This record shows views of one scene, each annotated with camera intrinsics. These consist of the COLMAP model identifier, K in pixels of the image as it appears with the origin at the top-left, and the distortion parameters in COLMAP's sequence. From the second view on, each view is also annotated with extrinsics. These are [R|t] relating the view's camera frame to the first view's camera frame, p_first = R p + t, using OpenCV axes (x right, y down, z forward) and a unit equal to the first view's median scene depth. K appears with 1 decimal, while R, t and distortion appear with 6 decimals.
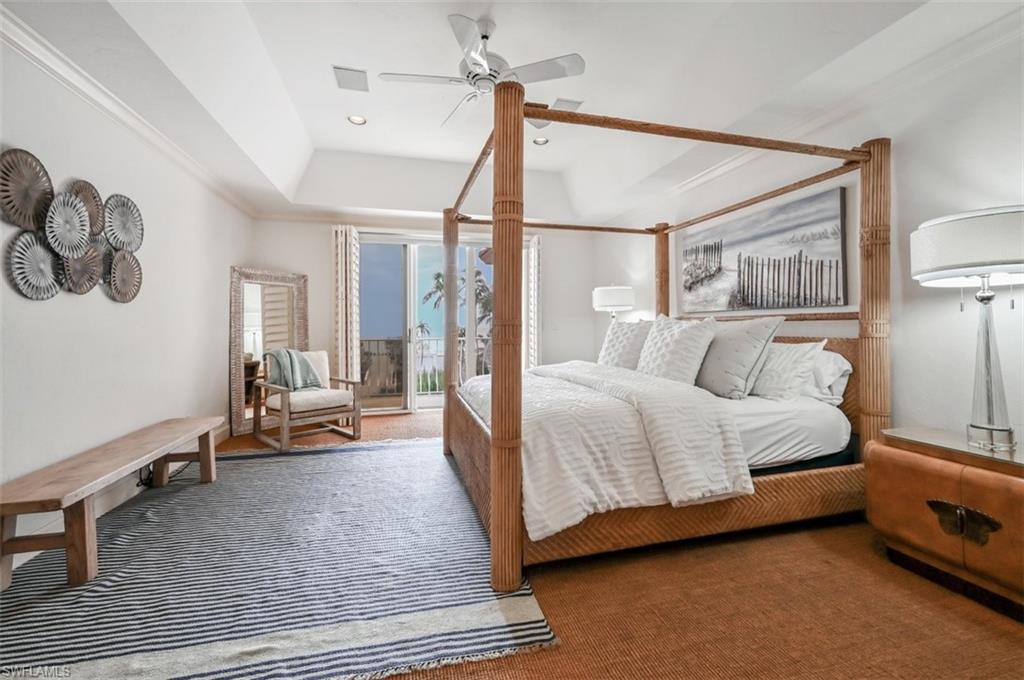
lens RADIAL K [[428.9, 0, 514.7], [0, 428.9, 333.4], [0, 0, 1]] dist [0.009438, 0.000028]
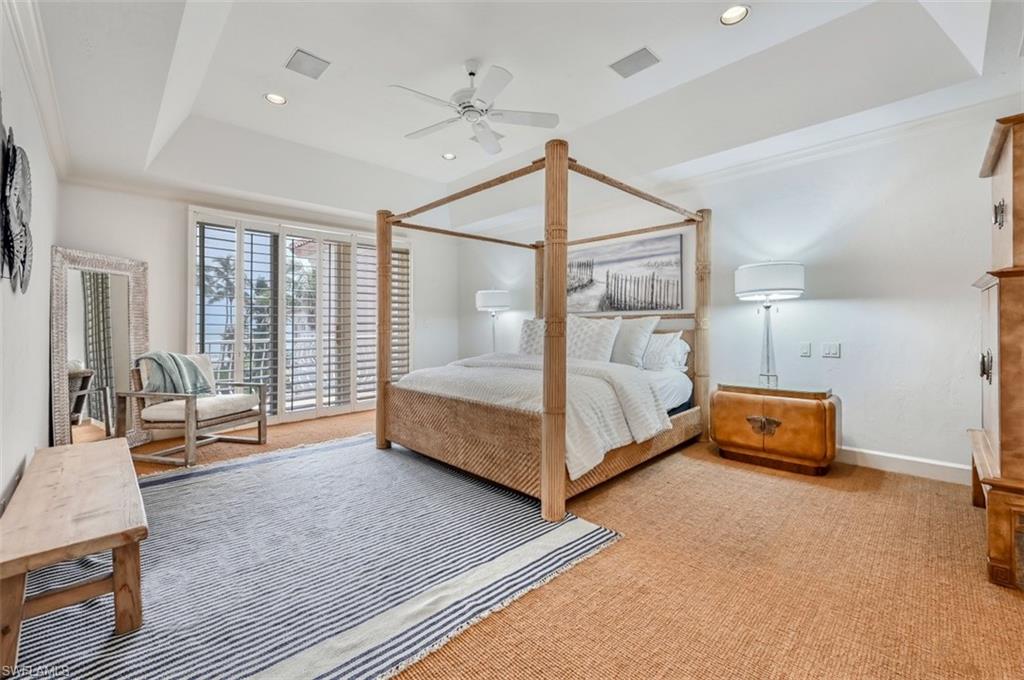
lens RADIAL K [[420.2, 0, 514.7], [0, 420.2, 334.2], [0, 0, 1]] dist [0.004950, -0.000029]
pose [[0.876050, -0.016651, 0.481933, -0.553939], [0.014089, 0.999861, 0.008935, 0.004034], [-0.482015, -0.001038, 0.876162, -0.057103]]
